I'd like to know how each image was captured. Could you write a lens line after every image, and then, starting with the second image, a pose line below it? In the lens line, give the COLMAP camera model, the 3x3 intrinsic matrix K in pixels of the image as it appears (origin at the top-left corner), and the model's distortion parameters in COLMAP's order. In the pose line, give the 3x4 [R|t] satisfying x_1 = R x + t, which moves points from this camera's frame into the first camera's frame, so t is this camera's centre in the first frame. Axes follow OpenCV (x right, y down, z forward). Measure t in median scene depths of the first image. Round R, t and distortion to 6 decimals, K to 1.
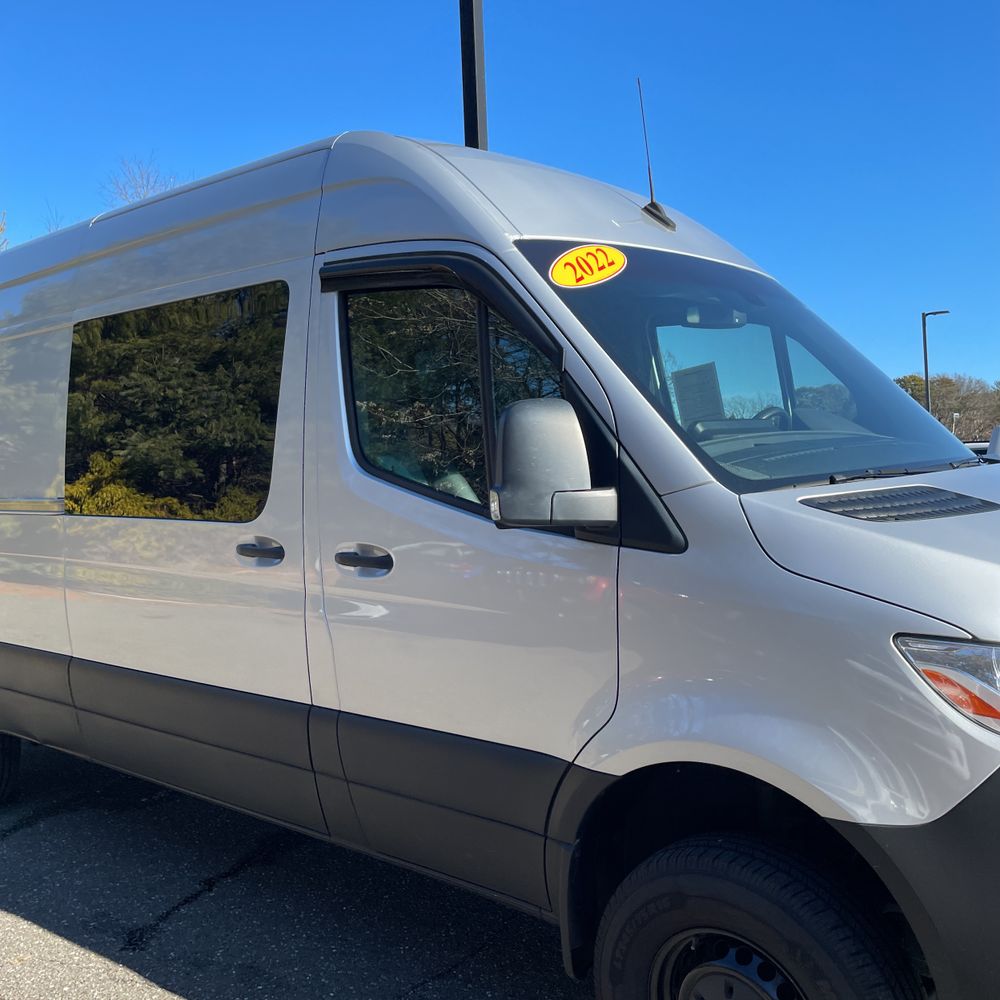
lens RADIAL K [[1002.1, 0, 500.0], [0, 1002.1, 500.0], [0, 0, 1]] dist [0.093684, -0.128916]
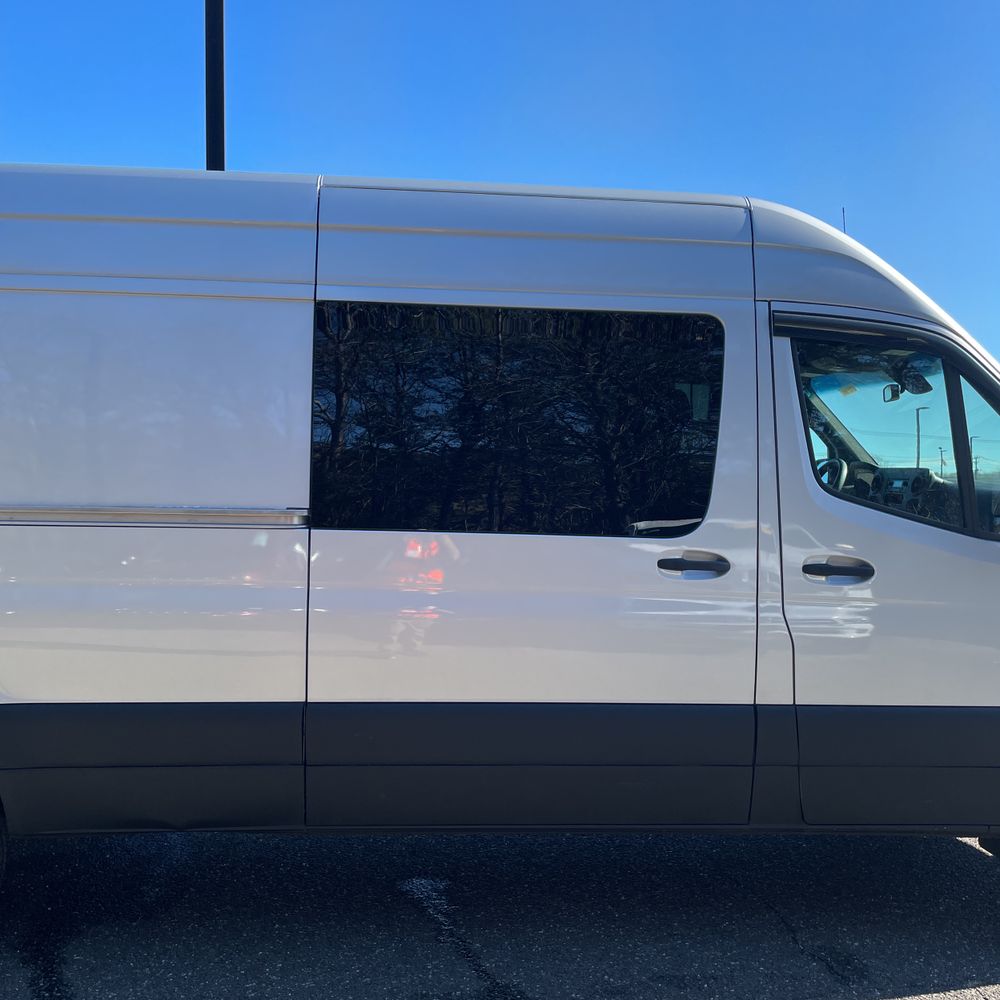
lens RADIAL K [[1002.1, 0, 500.0], [0, 1002.1, 500.0], [0, 0, 1]] dist [0.093684, -0.128916]
pose [[0.707627, 0.044880, 0.705159, -1.135967], [-0.014677, 0.998699, -0.048834, 0.037110], [-0.706433, 0.024206, 0.707366, 0.397753]]
